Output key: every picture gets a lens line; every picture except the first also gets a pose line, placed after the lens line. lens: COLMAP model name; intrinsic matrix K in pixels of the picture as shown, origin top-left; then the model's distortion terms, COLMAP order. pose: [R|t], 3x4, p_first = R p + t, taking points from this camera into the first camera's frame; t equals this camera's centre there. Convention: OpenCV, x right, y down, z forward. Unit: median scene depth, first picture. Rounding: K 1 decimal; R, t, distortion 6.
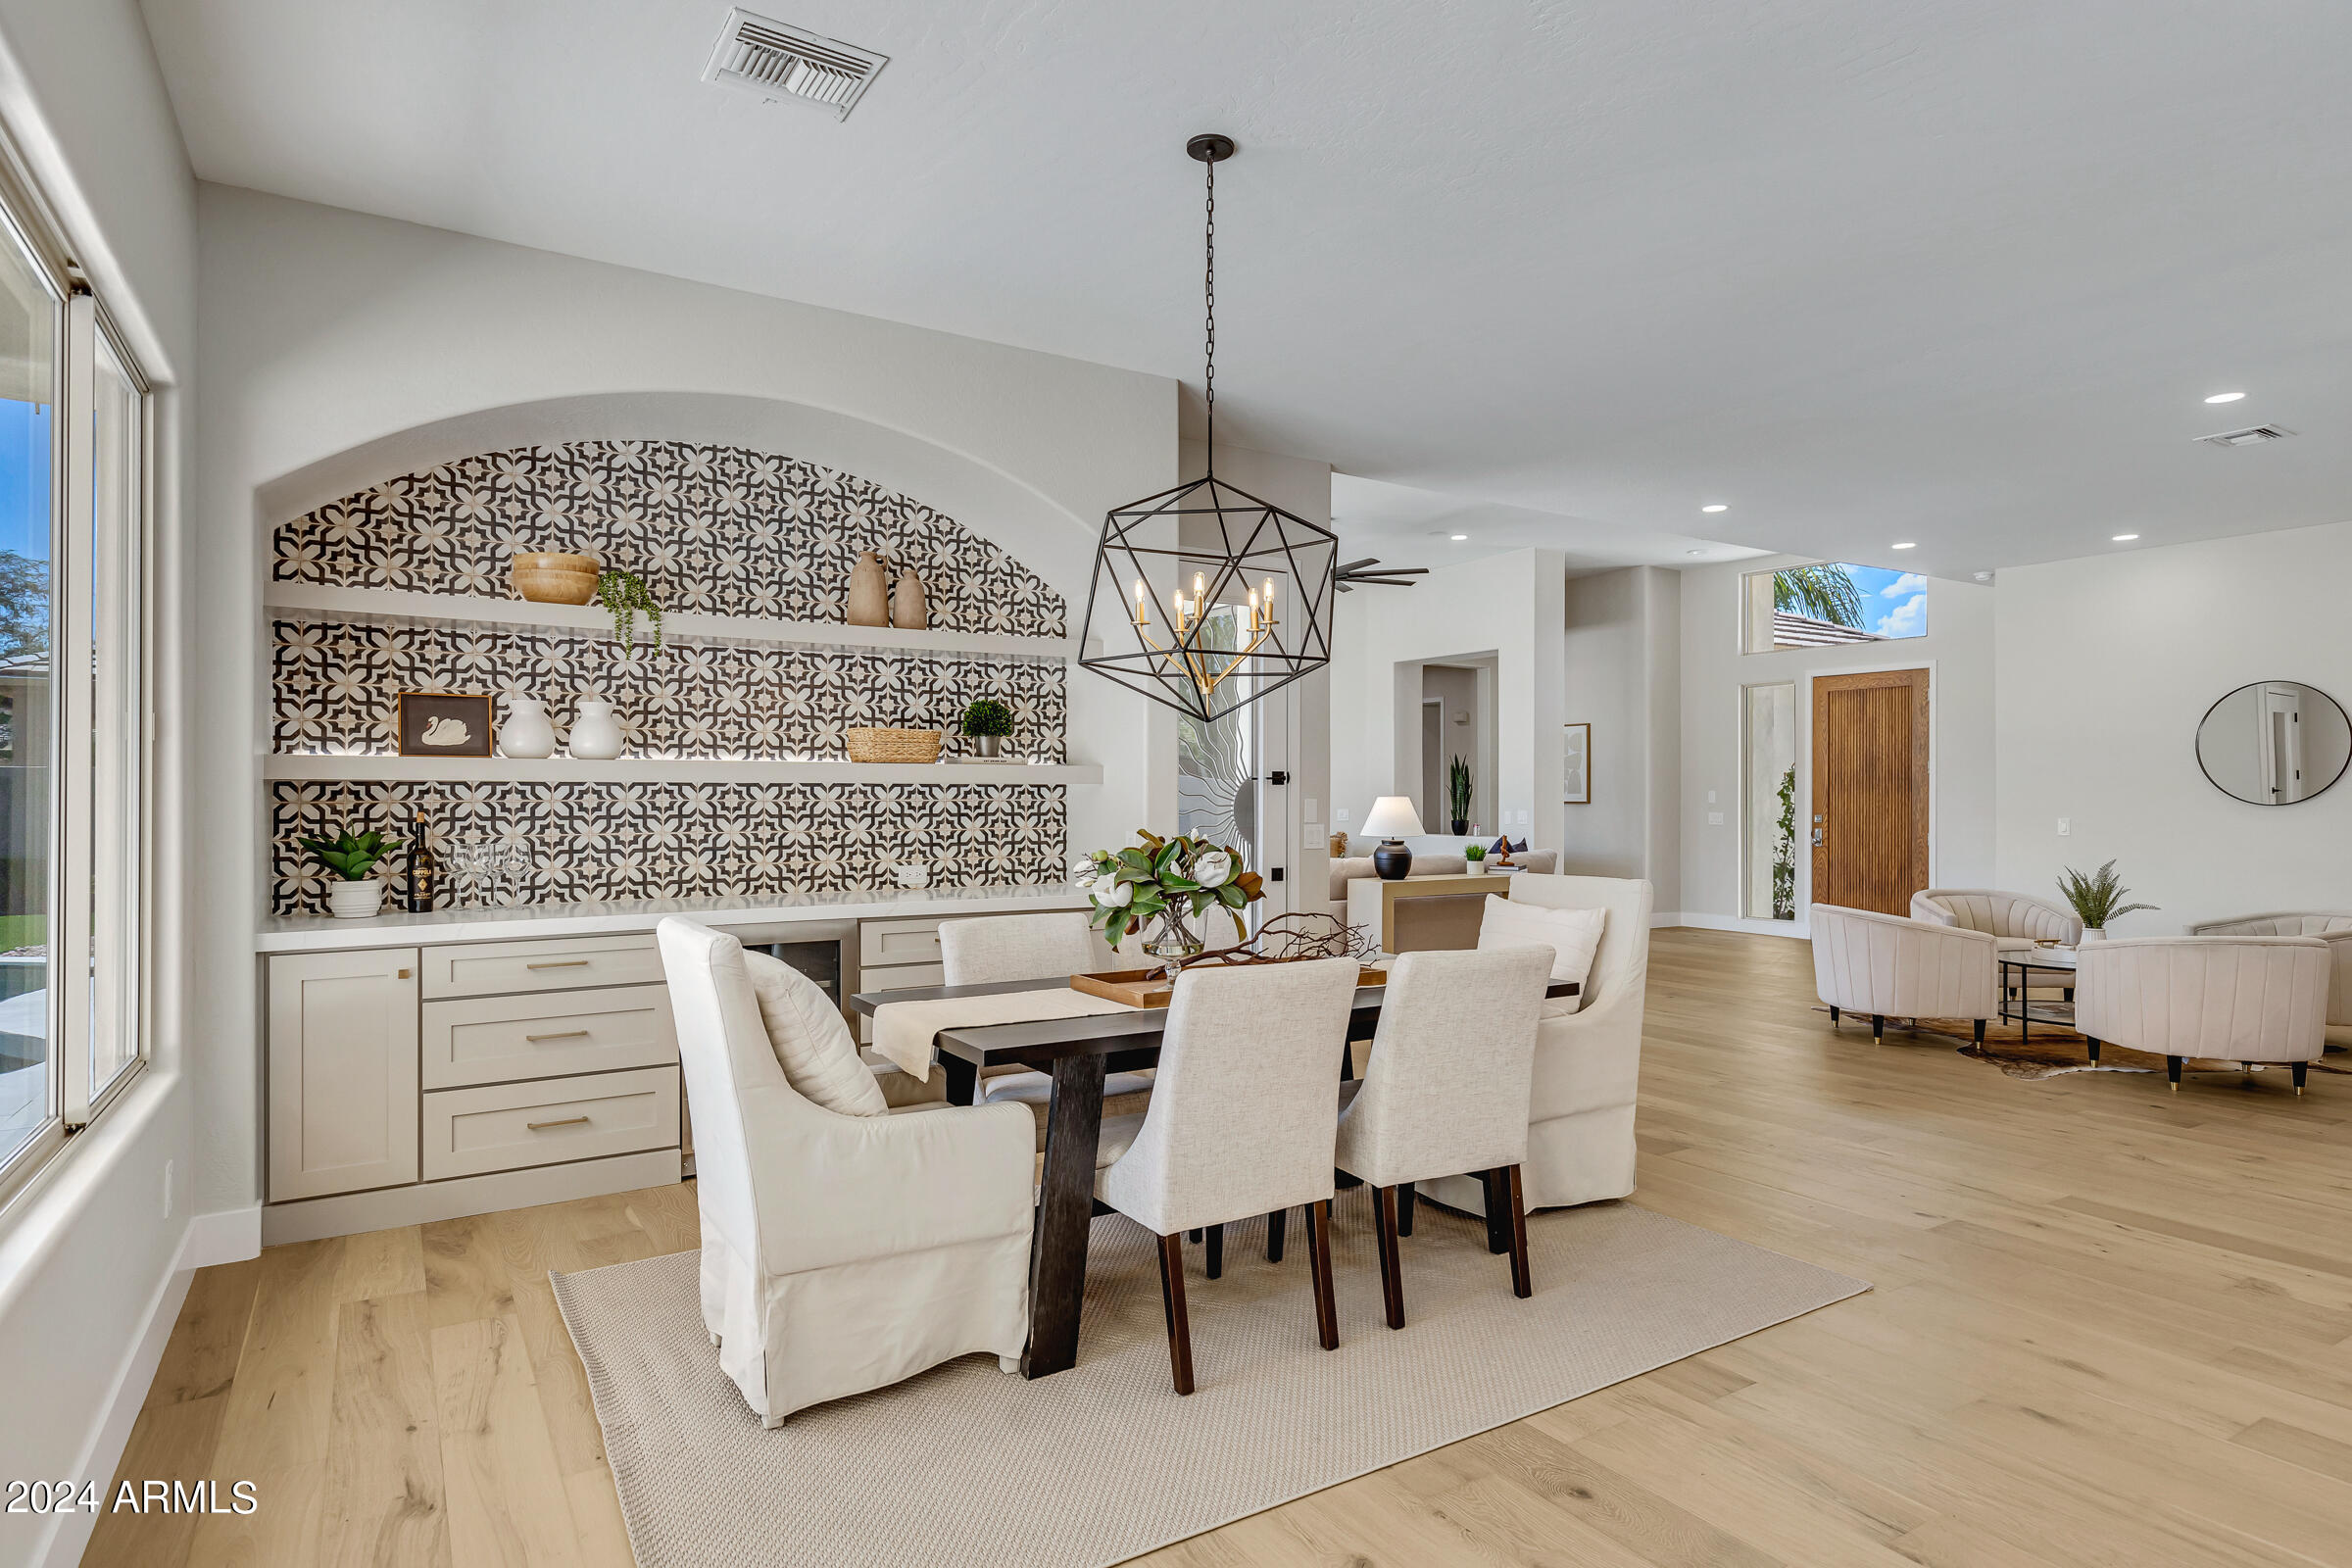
lens RADIAL K [[1284.2, 0, 1193.6], [0, 1284.2, 787.4], [0, 0, 1]] dist [0.000919, 0.001000]
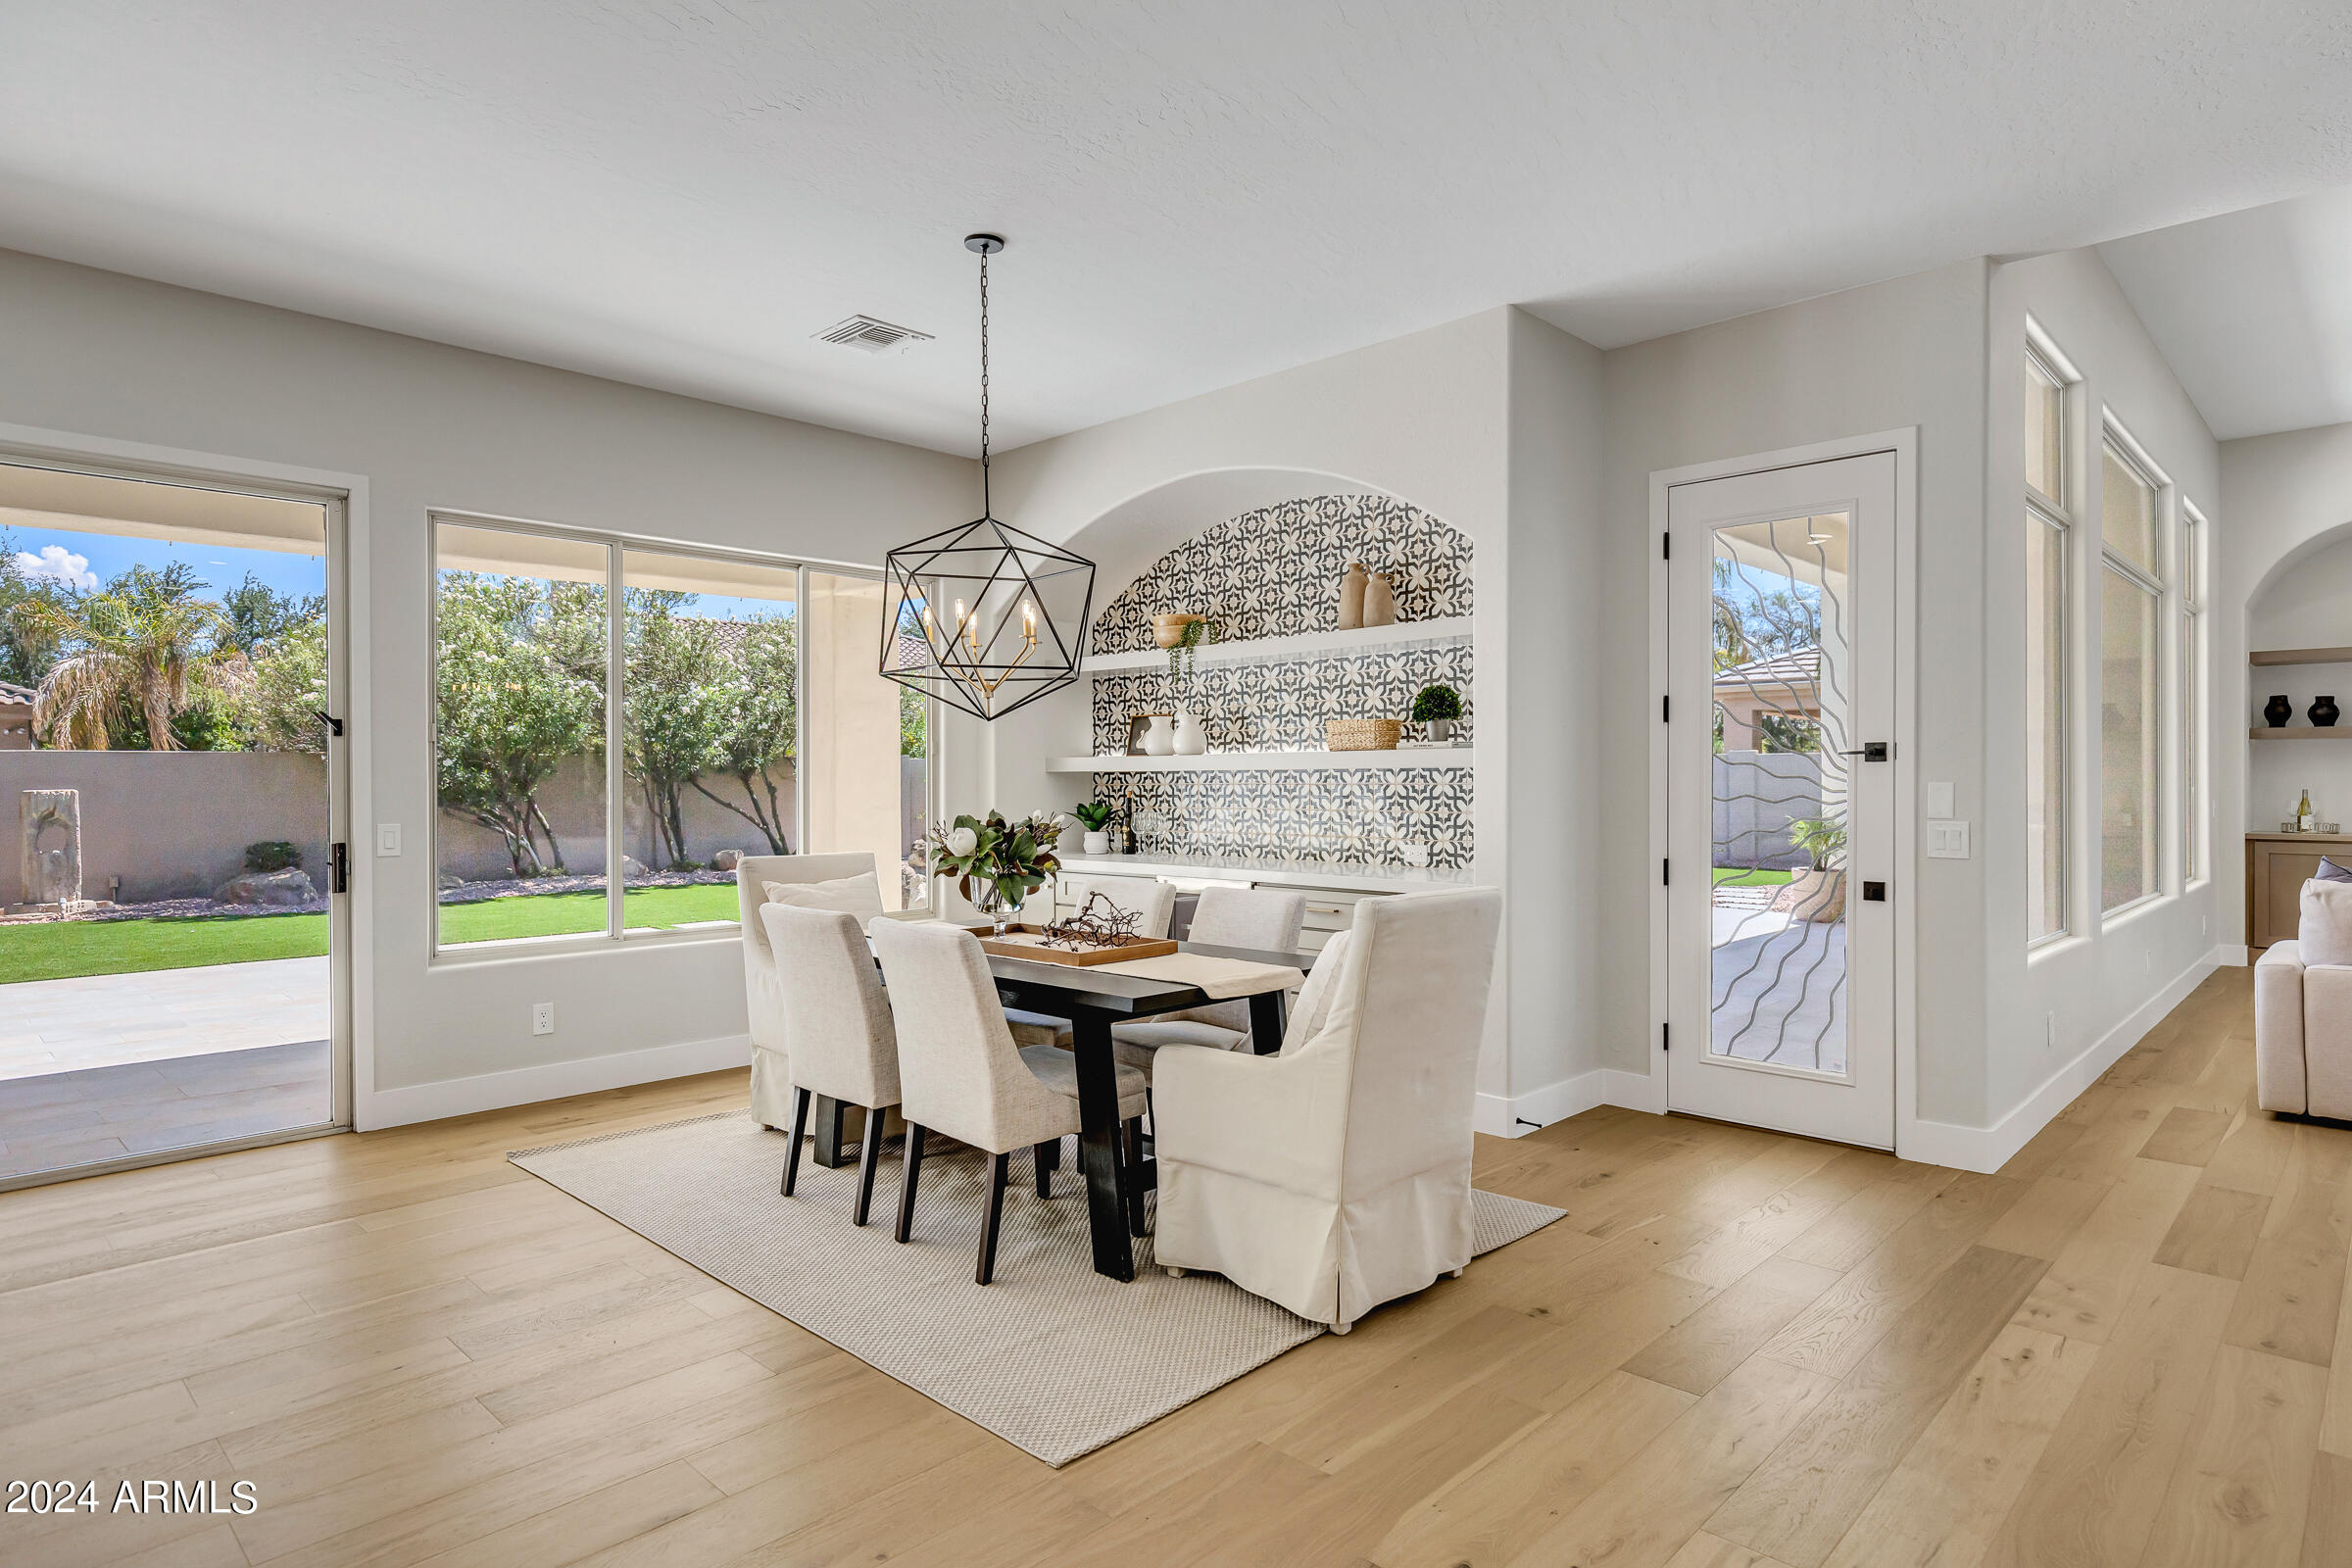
lens RADIAL K [[1284.2, 0, 1193.6], [0, 1284.2, 787.4], [0, 0, 1]] dist [0.000919, 0.001000]
pose [[0.236136, 0.004719, -0.971709, 0.790962], [0.010719, 0.999915, 0.007461, 0.003048], [0.971661, -0.012177, 0.236065, 0.580061]]
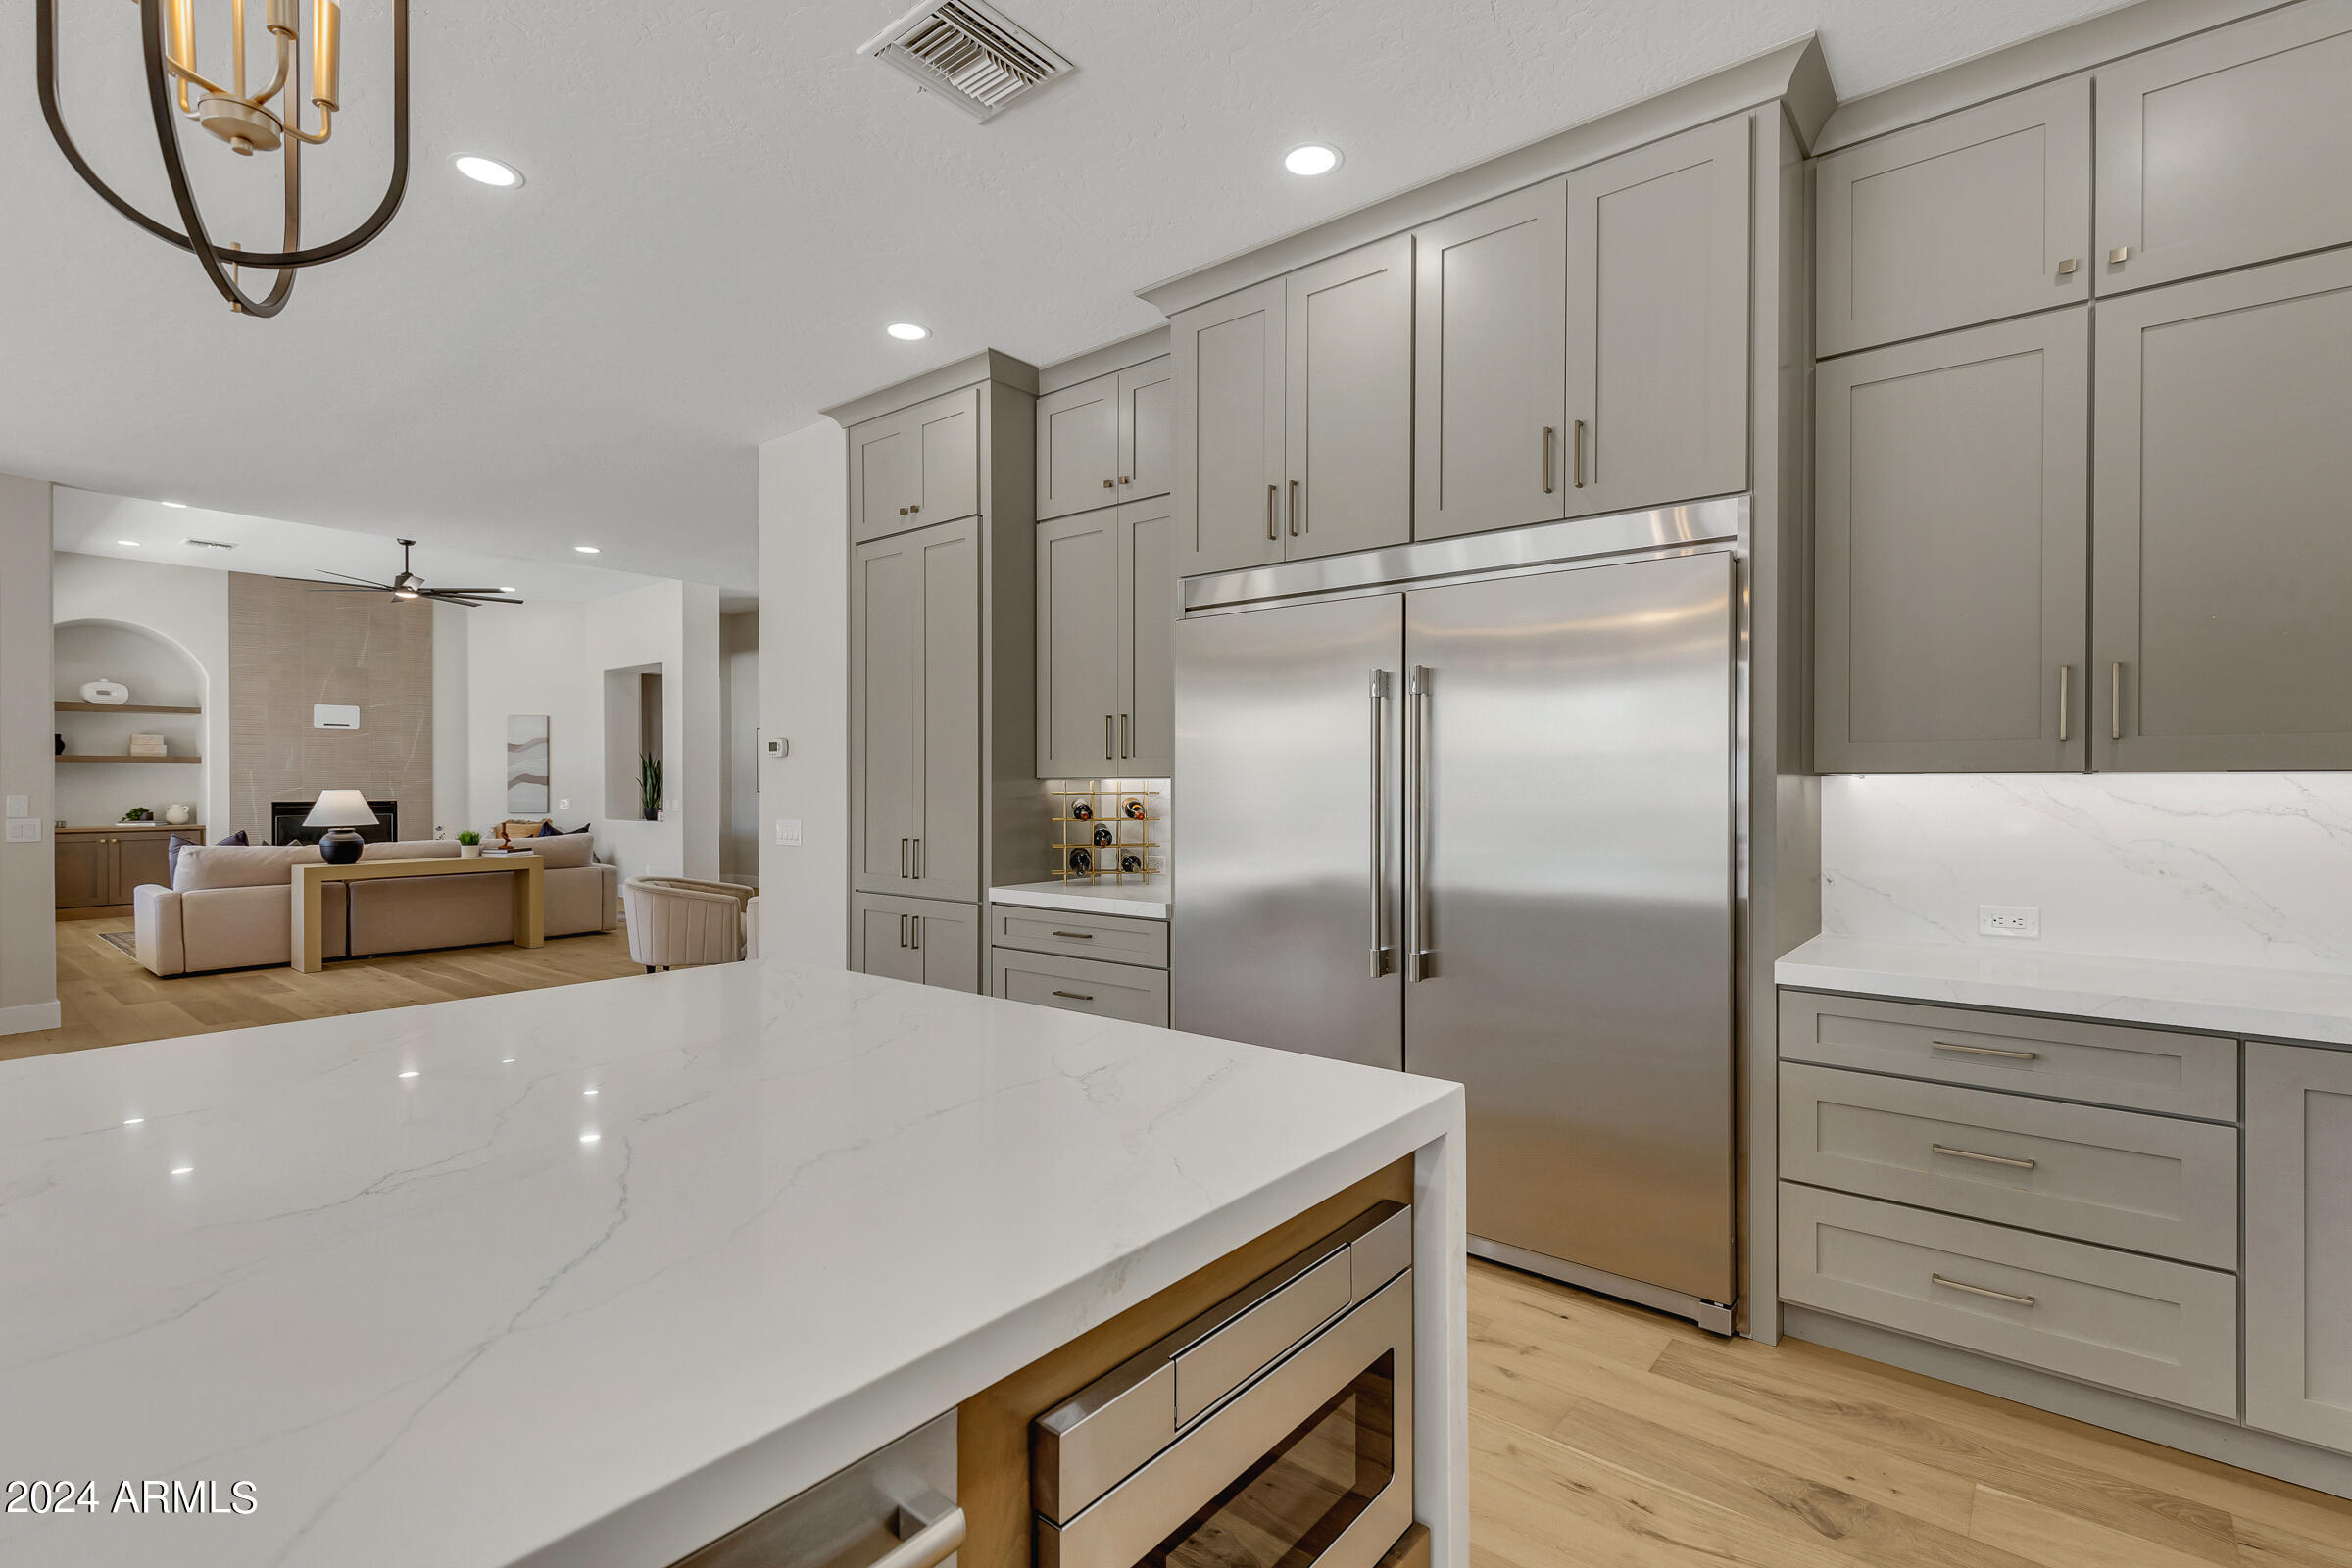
lens RADIAL K [[1066.4, 0, 1217.1], [0, 1066.4, 789.8], [0, 0, 1]] dist [0.001982, 0.000526]
pose [[0.945102, -0.003205, 0.326759, 0.935660], [-0.001741, 0.999888, 0.014843, -0.014500], [-0.326770, -0.014597, 0.944991, -0.230387]]
